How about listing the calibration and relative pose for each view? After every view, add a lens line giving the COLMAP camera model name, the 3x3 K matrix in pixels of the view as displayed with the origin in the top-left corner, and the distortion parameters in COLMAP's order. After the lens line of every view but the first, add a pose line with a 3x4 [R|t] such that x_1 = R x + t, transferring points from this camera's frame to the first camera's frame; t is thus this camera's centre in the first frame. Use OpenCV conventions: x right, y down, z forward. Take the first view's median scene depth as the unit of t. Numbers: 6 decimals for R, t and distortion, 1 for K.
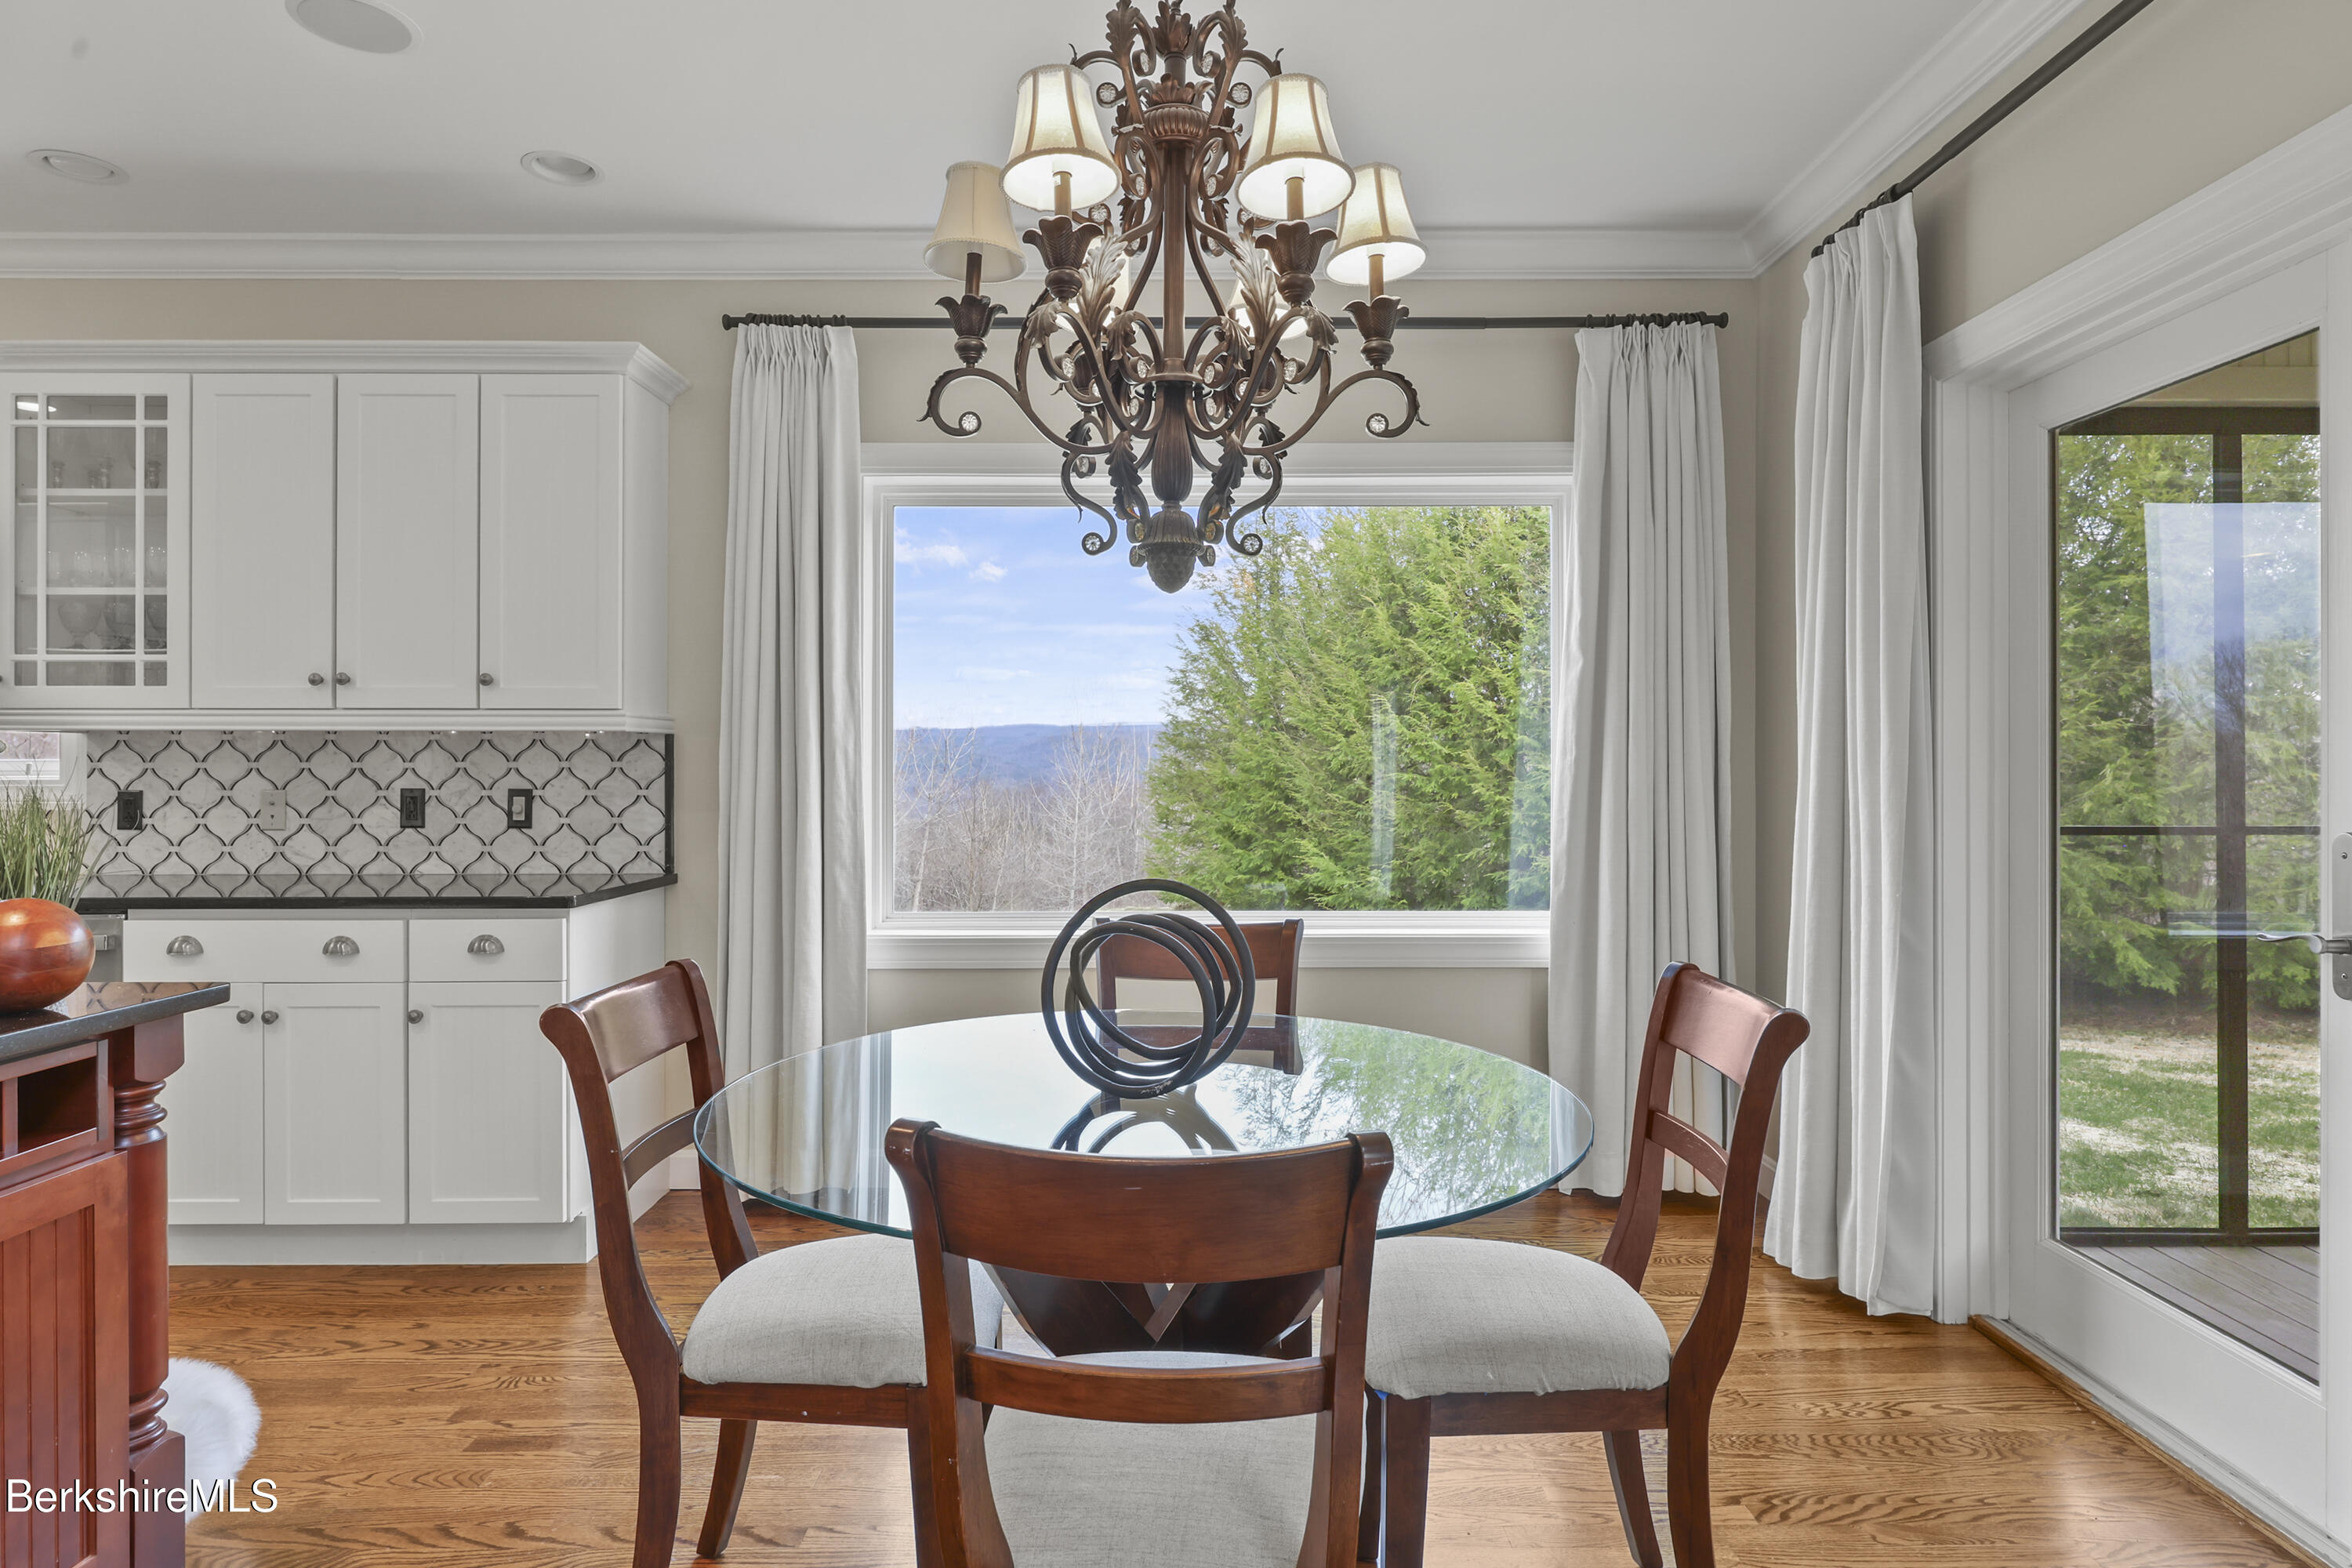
lens RADIAL K [[1278.8, 0, 1191.1], [0, 1278.8, 772.9], [0, 0, 1]] dist [0.024154, 0.000330]
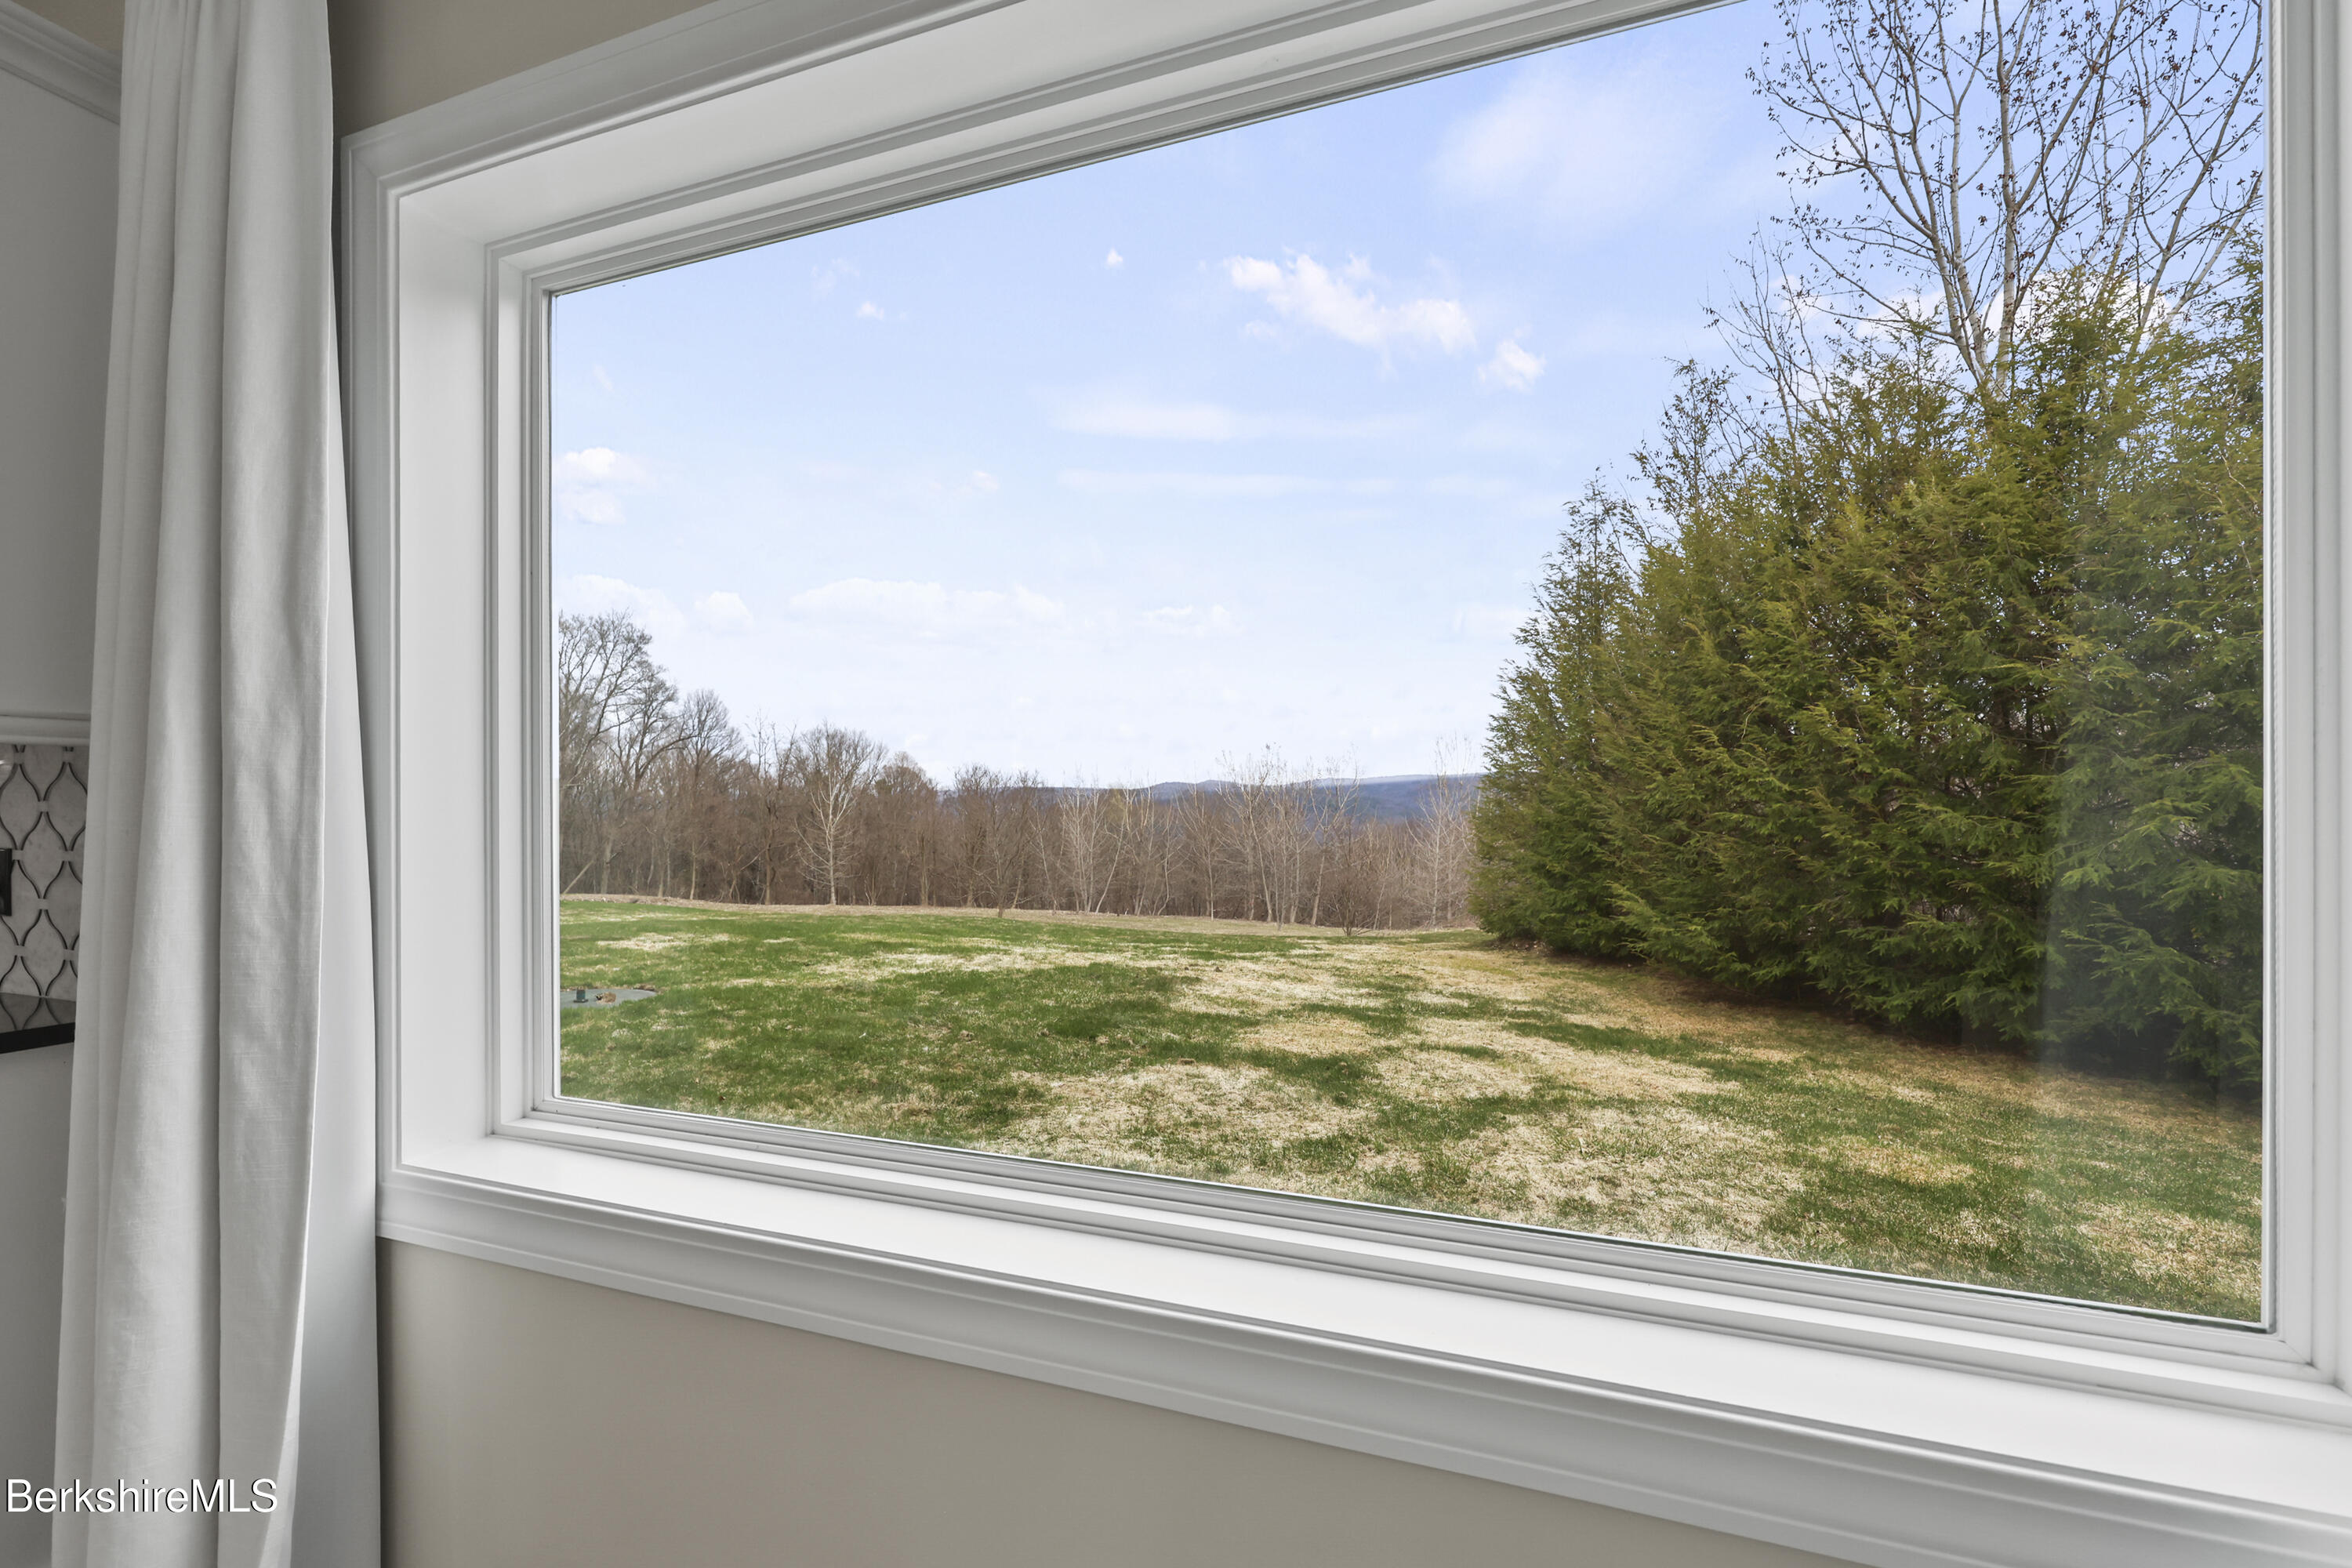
lens RADIAL K [[969.8, 0, 1190.9], [0, 969.8, 821.2], [0, 0, 1]] dist [0.002511, 0.001080]
pose [[0.939688, 0.001430, -0.342031, 0.038691], [0.001502, 0.999964, 0.008309, -0.000714], [0.342031, -0.008321, 0.939652, 0.211481]]
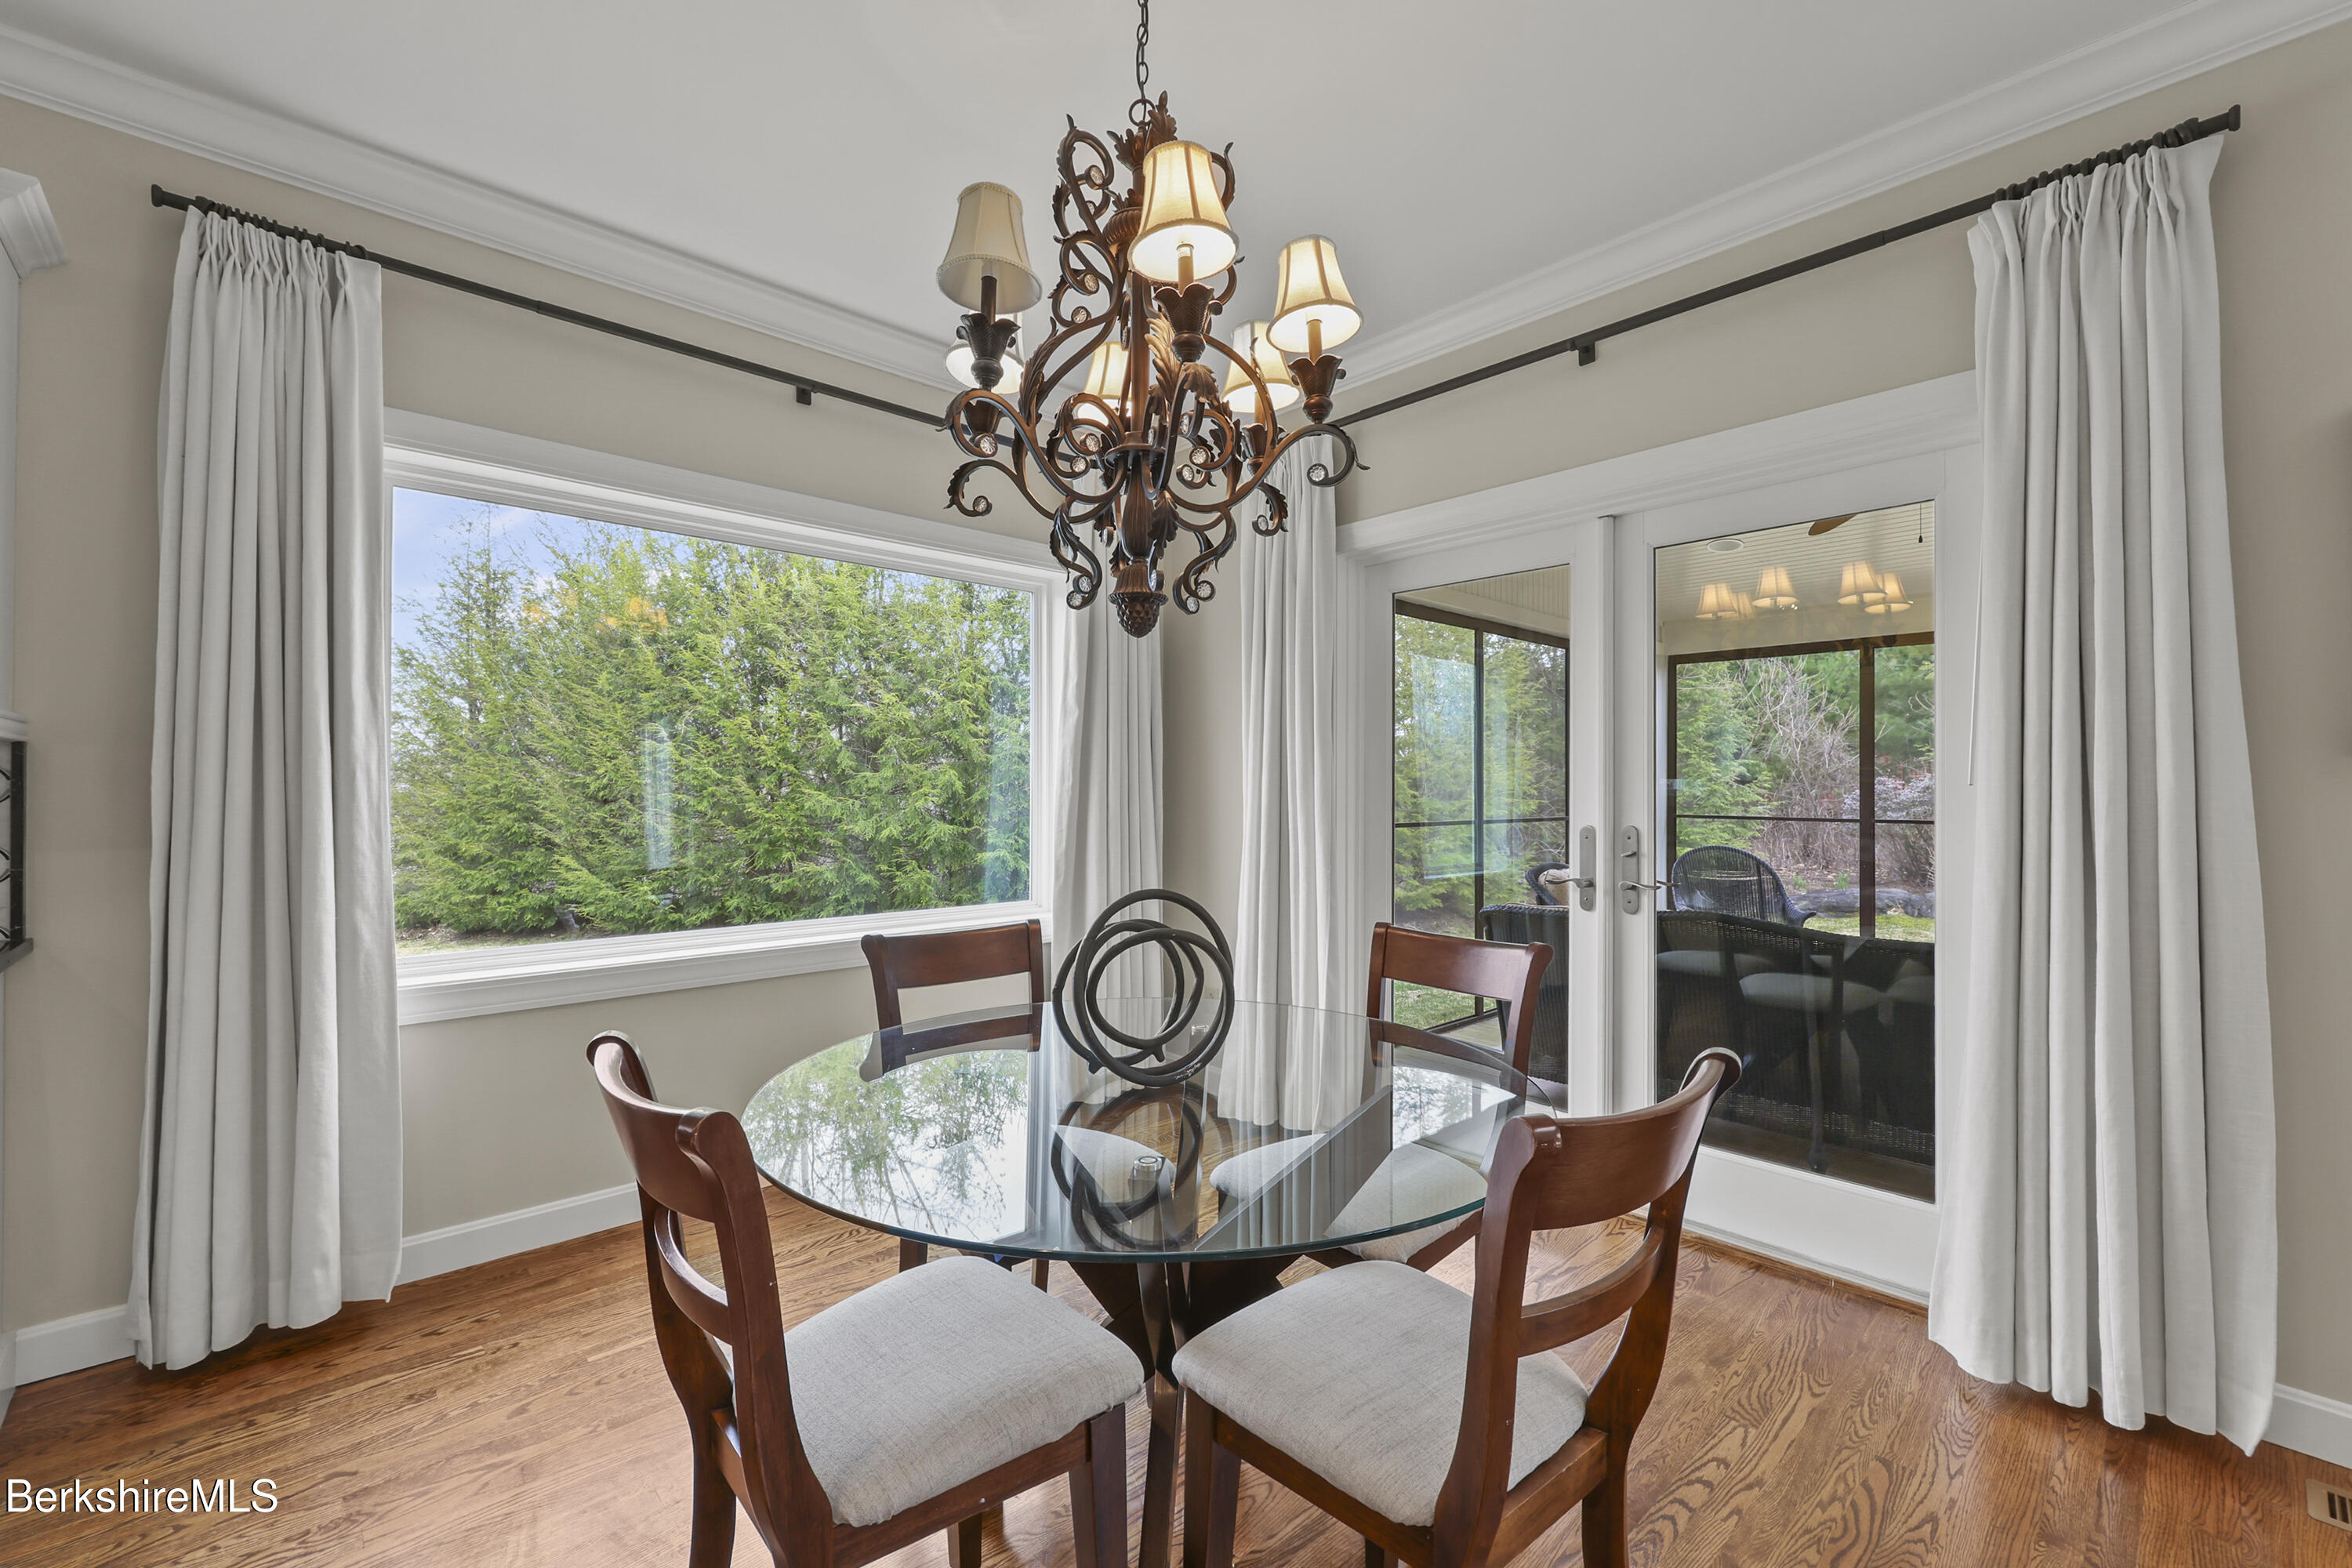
lens RADIAL K [[969.8, 0, 1171.2], [0, 969.8, 785.9], [0, 0, 1]] dist [0.002511, 0.001080]
pose [[0.745326, 0.006355, 0.666670, -0.078601], [-0.000013, 0.999955, -0.009517, 0.000102], [-0.666701, 0.007084, 0.745292, 0.047574]]
